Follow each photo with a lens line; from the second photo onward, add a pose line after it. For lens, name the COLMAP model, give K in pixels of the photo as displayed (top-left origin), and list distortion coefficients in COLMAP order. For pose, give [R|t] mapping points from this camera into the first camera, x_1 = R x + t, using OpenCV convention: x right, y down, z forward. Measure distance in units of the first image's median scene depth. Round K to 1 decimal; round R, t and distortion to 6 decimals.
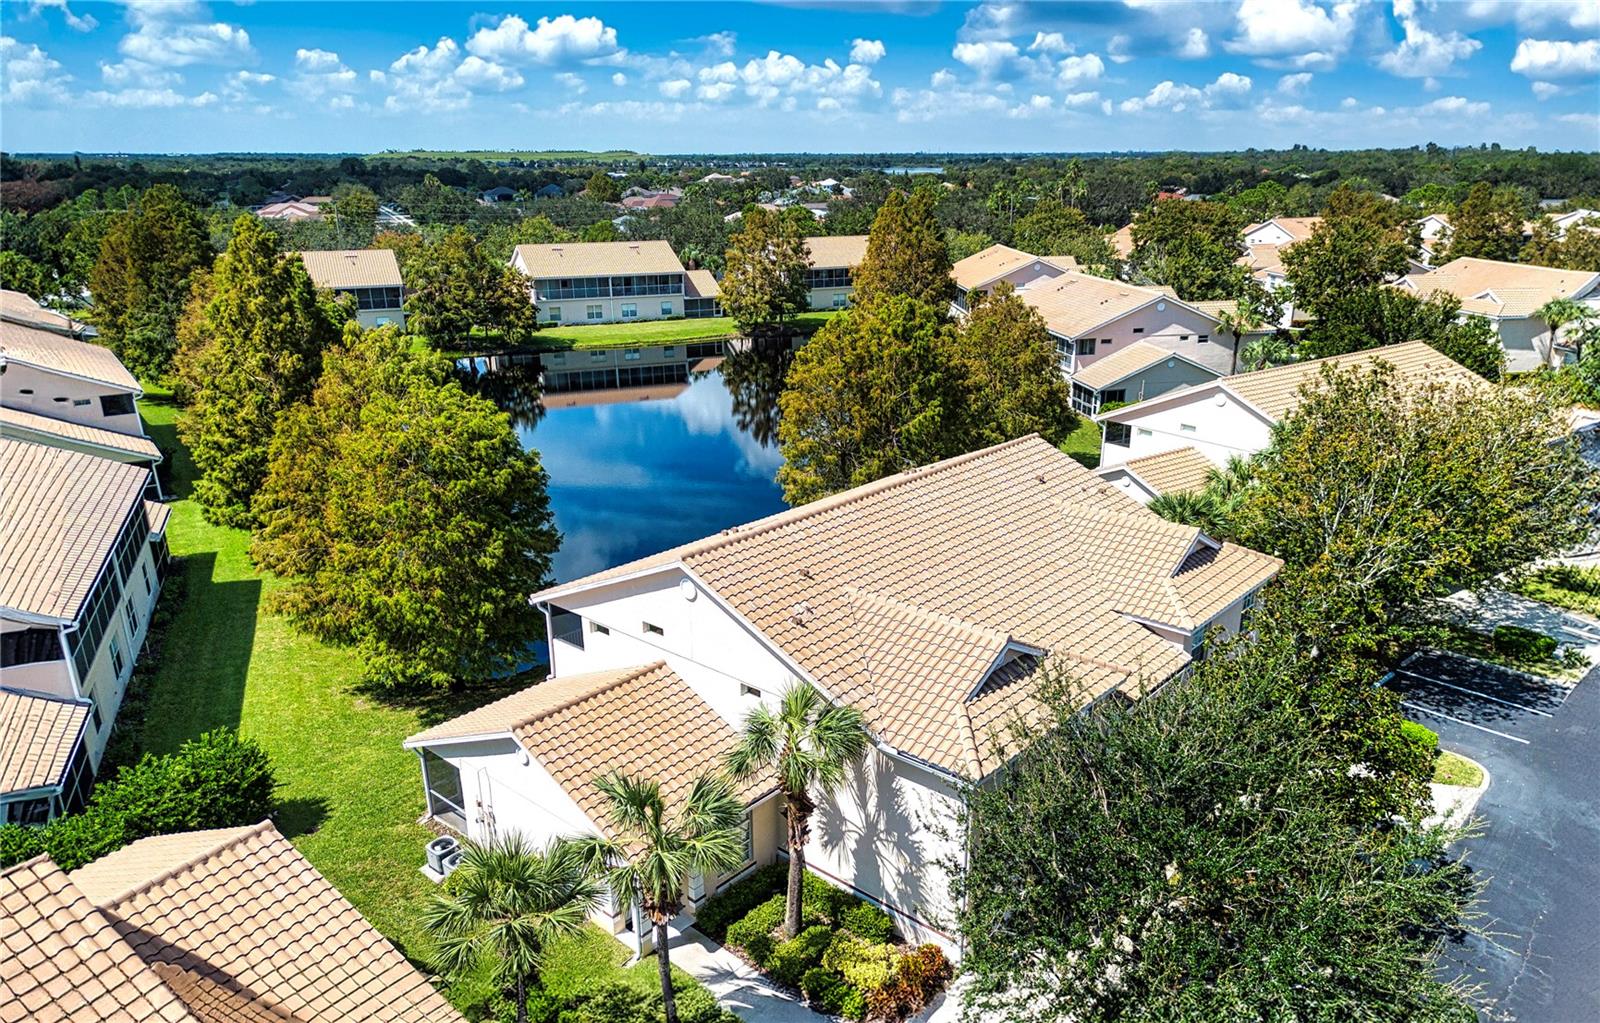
lens RADIAL K [[1075.3, 0, 824.8], [0, 1075.3, 538.0], [0, 0, 1]] dist [0.038886, -0.014023]
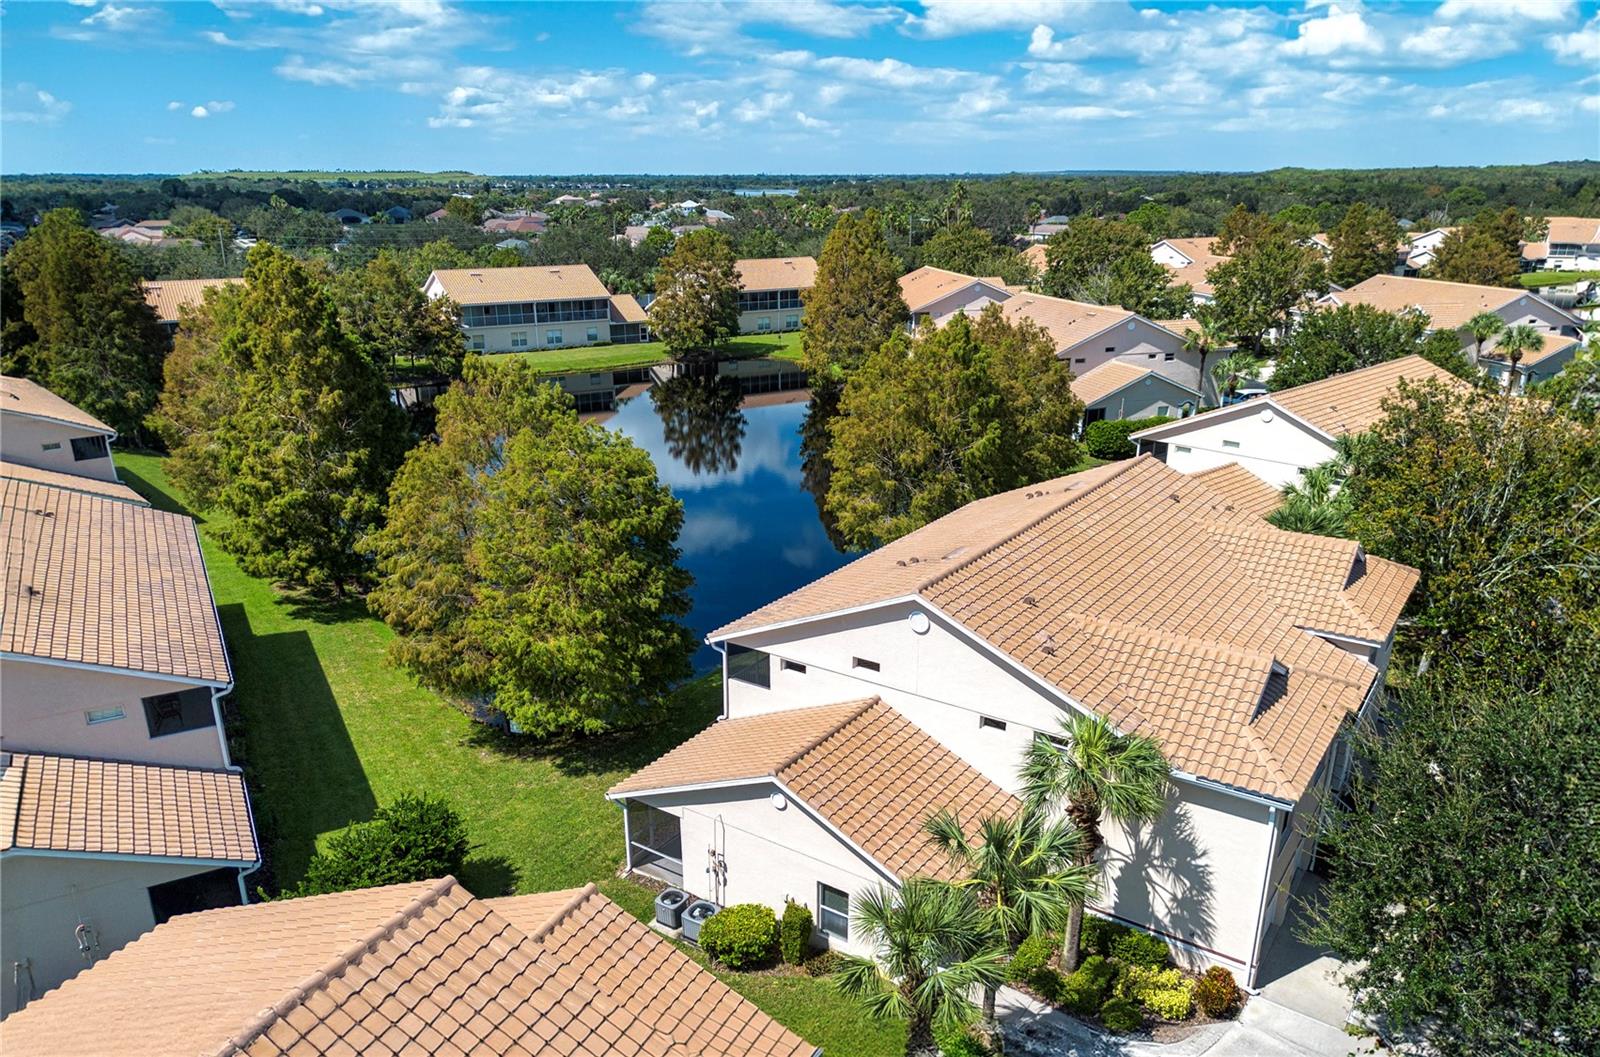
lens RADIAL K [[1082.1, 0, 780.3], [0, 1082.1, 565.8], [0, 0, 1]] dist [0.032595, -0.001182]
pose [[0.994223, -0.036354, 0.100987, -0.198654], [0.035995, 0.999338, 0.005378, -0.007766], [-0.101116, -0.001712, 0.994873, 0.018303]]
